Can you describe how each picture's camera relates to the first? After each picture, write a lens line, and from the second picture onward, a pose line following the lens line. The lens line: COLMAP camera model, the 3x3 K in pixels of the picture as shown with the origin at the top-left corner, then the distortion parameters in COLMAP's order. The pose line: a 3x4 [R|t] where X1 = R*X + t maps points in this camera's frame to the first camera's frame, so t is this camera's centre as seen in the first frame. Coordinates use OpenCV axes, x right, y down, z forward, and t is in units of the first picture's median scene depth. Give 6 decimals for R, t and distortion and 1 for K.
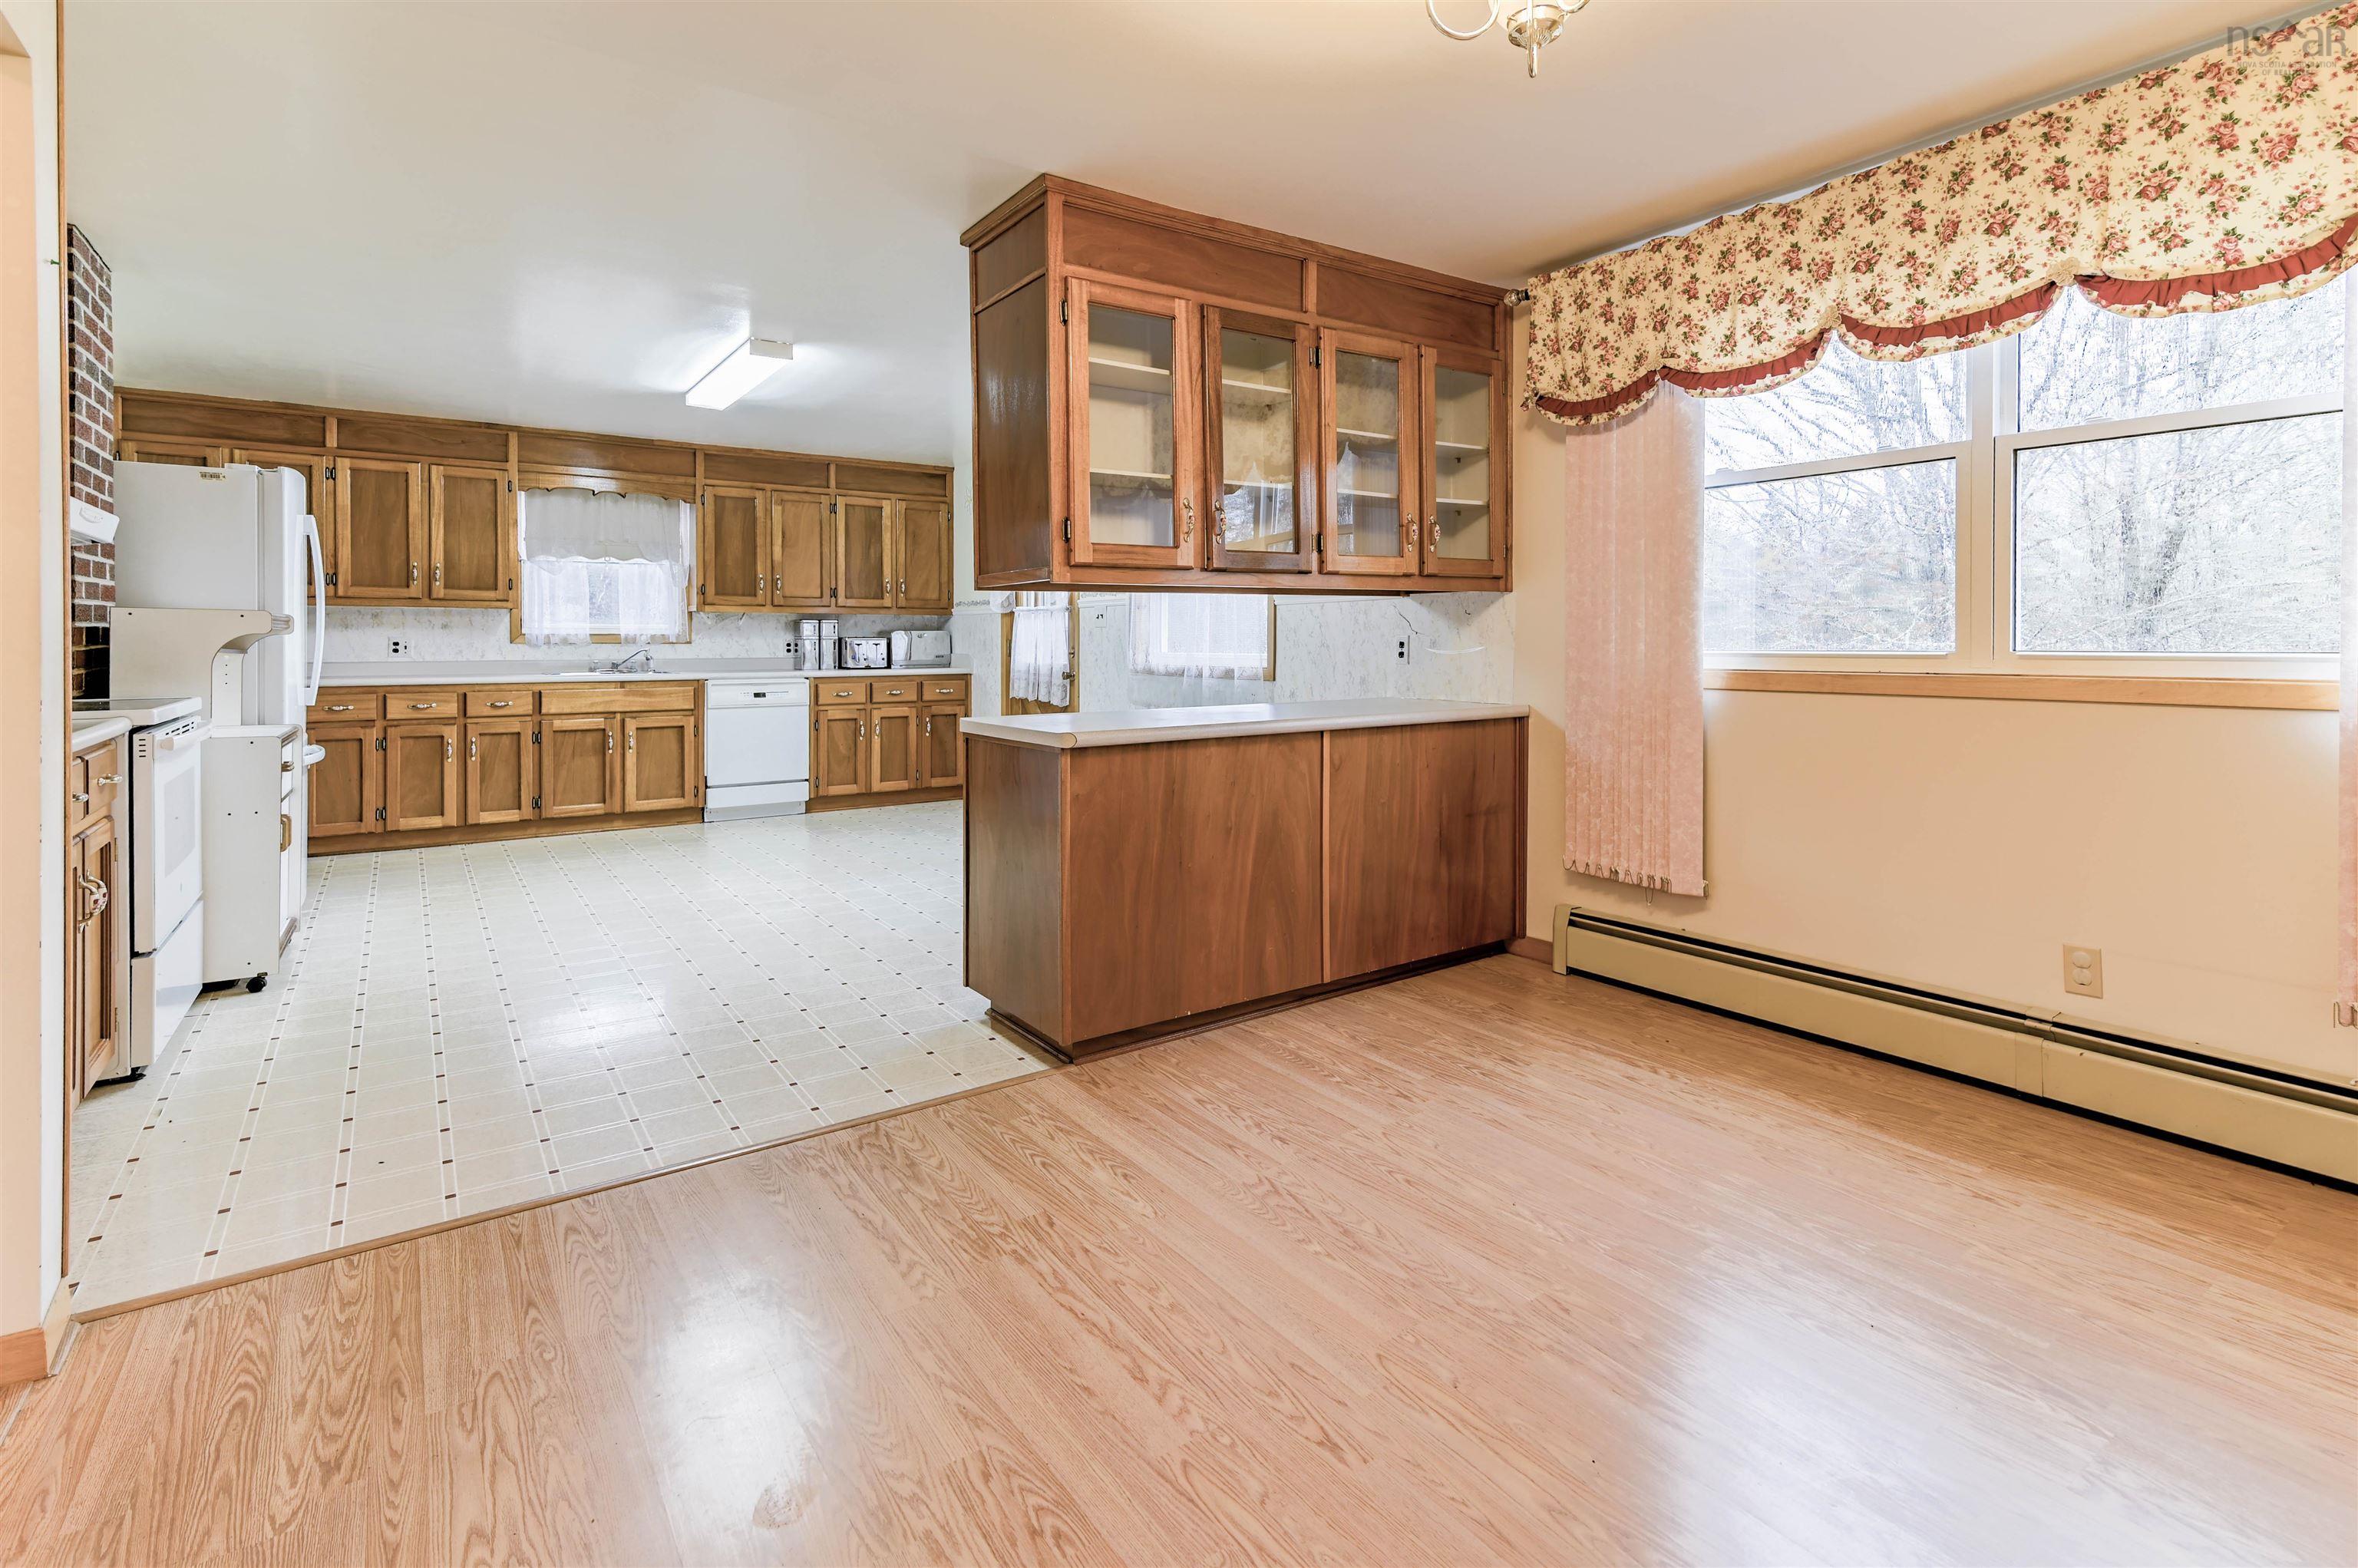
lens RADIAL K [[1147.0, 0, 1185.8], [0, 1147.0, 653.4], [0, 0, 1]] dist [0.015863, -0.001415]
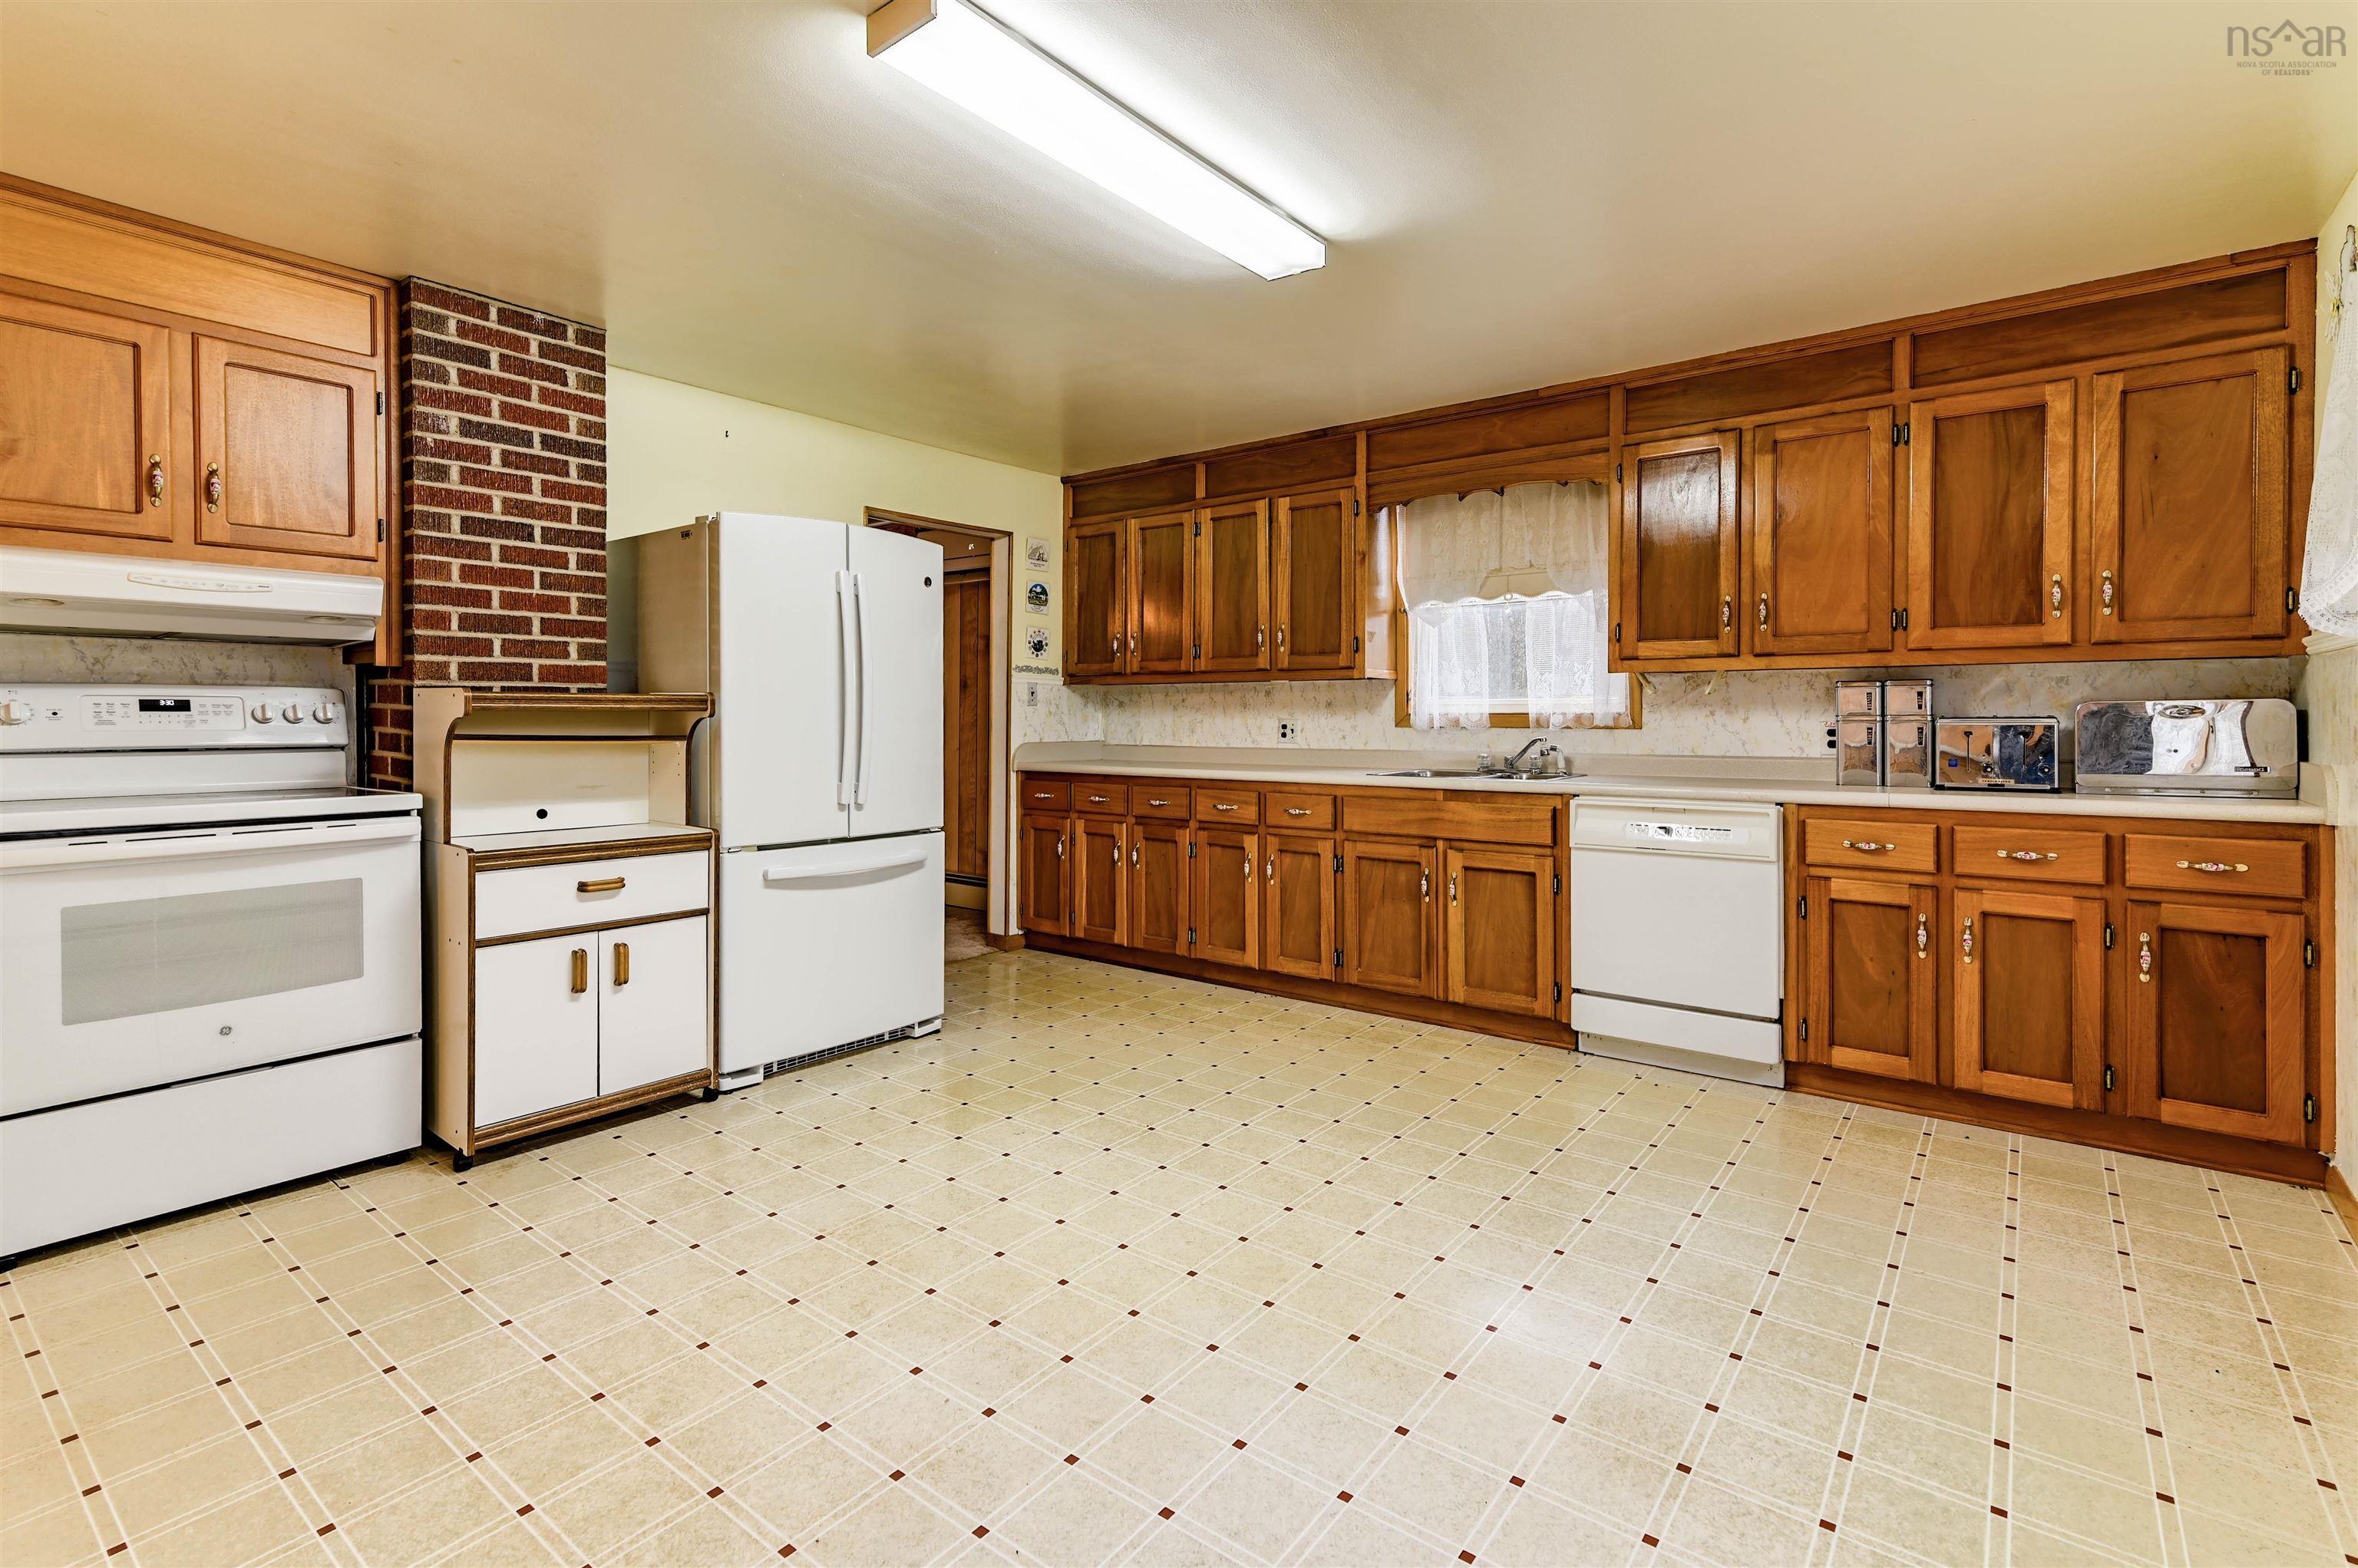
lens RADIAL K [[1102.8, 0, 1138.0], [0, 1102.8, 723.2], [0, 0, 1]] dist [0.013968, 0.000197]
pose [[0.278062, 0.003577, -0.960556, 0.038796], [-0.010724, 0.999942, 0.000619, -0.010575], [0.960503, 0.010129, 0.278085, 0.706479]]
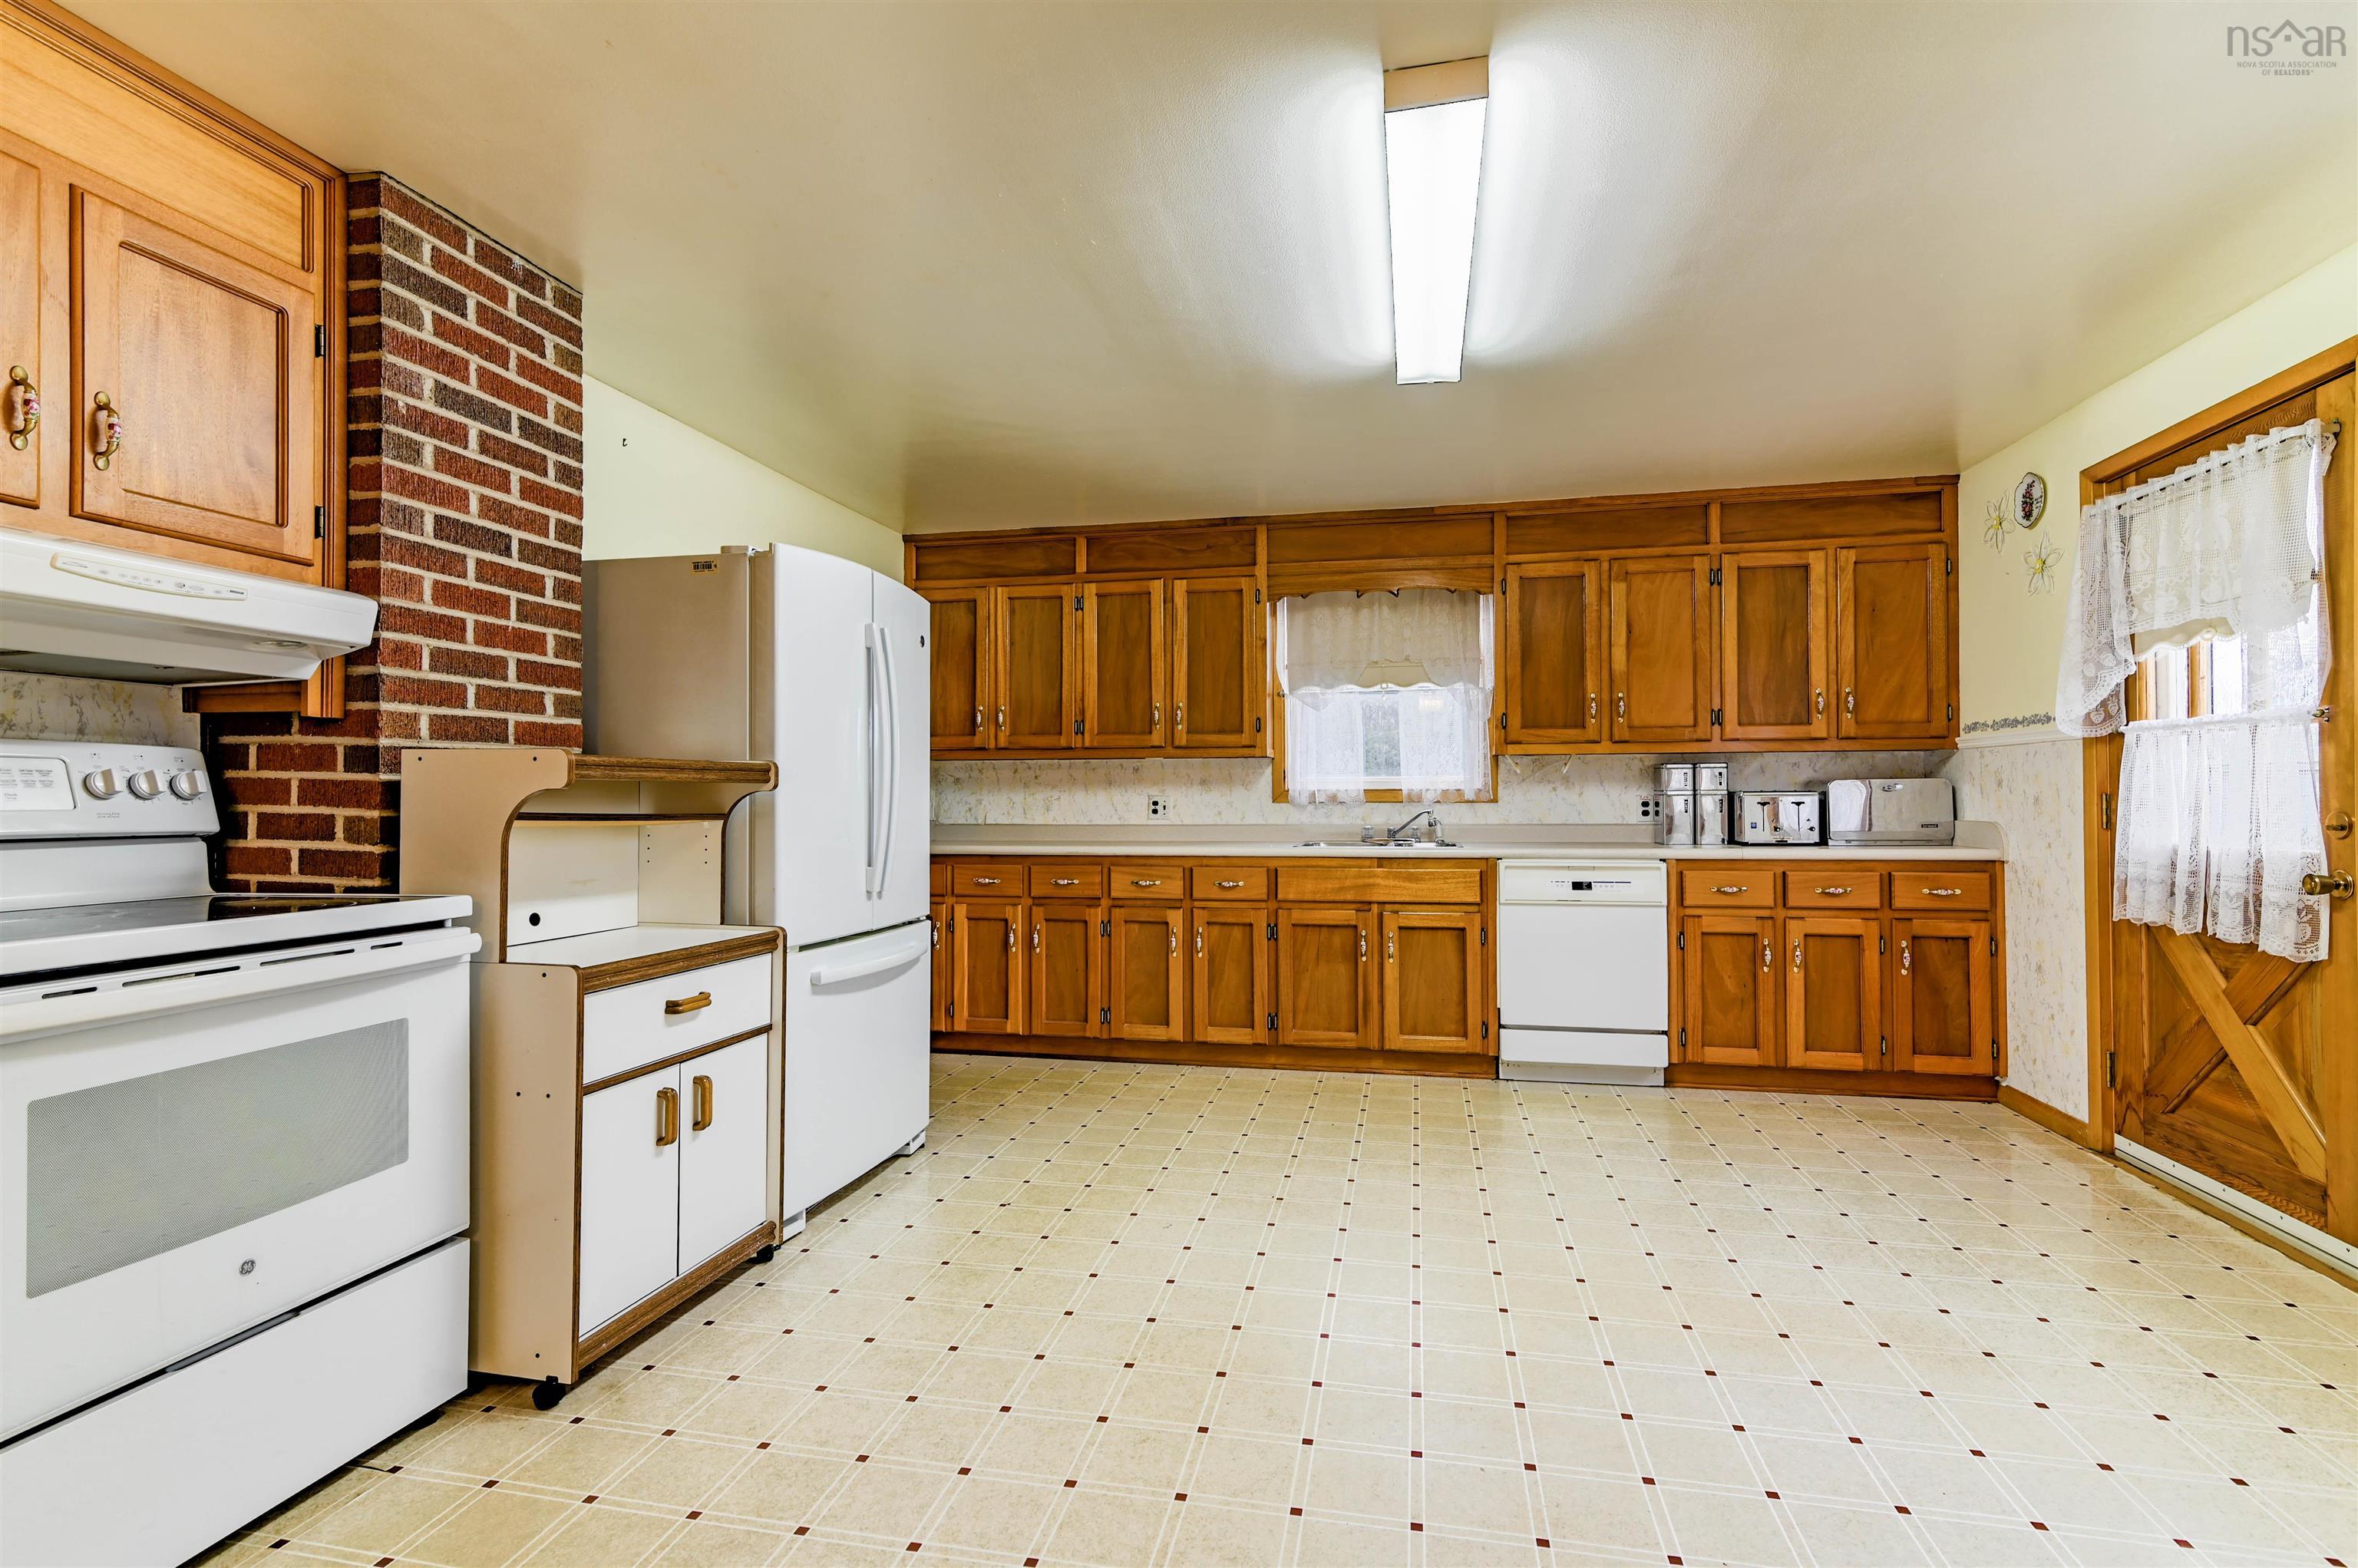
lens RADIAL K [[1108.7, 0, 1179.0], [0, 1108.7, 784.0], [0, 0, 1]] dist [0.015284, -0.001045]
pose [[0.686202, -0.013395, -0.727288, -0.093675], [-0.004145, 0.999742, -0.022323, -0.004706], [0.727399, 0.018333, 0.685970, 0.479803]]
